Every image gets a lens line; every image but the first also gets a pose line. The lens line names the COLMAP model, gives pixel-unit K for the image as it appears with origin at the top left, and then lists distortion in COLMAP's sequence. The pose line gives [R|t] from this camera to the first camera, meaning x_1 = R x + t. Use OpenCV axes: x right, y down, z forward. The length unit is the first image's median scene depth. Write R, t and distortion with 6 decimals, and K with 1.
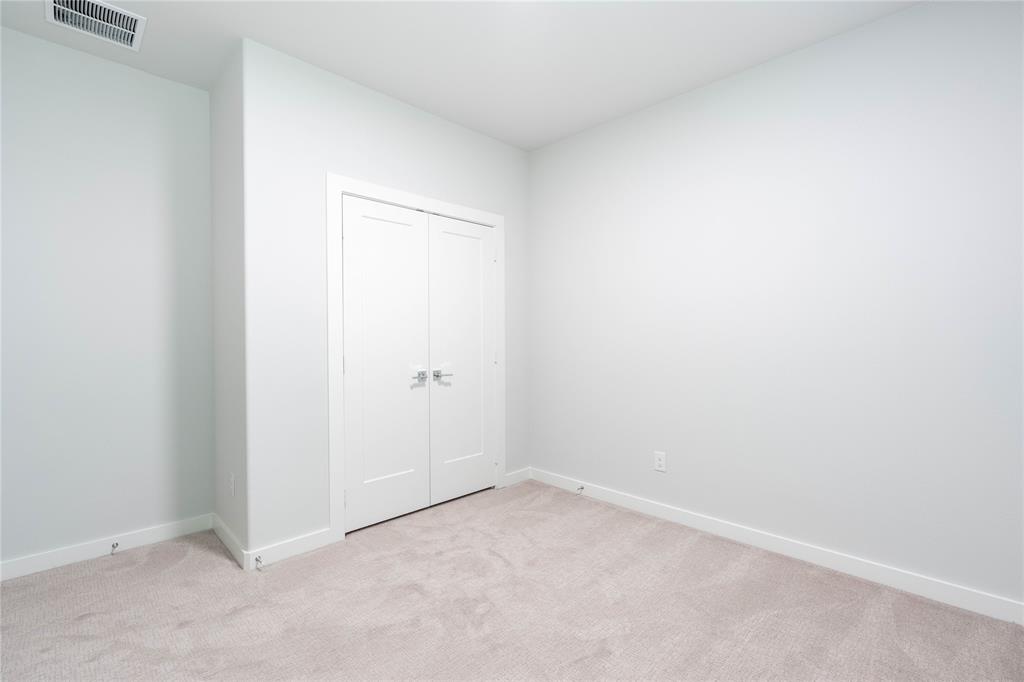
lens RADIAL K [[464.7, 0, 513.3], [0, 464.7, 339.8], [0, 0, 1]] dist [0.003669, 0.000983]
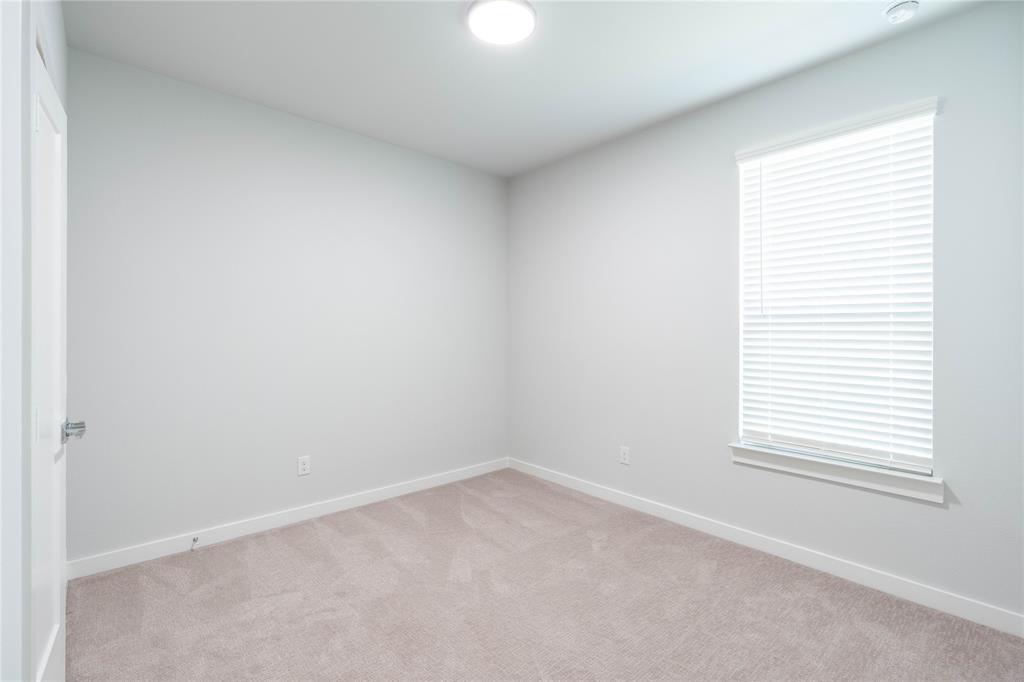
lens RADIAL K [[464.7, 0, 513.7], [0, 464.7, 339.5], [0, 0, 1]] dist [0.003669, 0.000983]
pose [[0.023918, 0.000328, 0.999714, -0.731449], [0.001370, 0.999999, -0.000361, -0.014663], [-0.999713, 0.001379, 0.023918, 0.541340]]
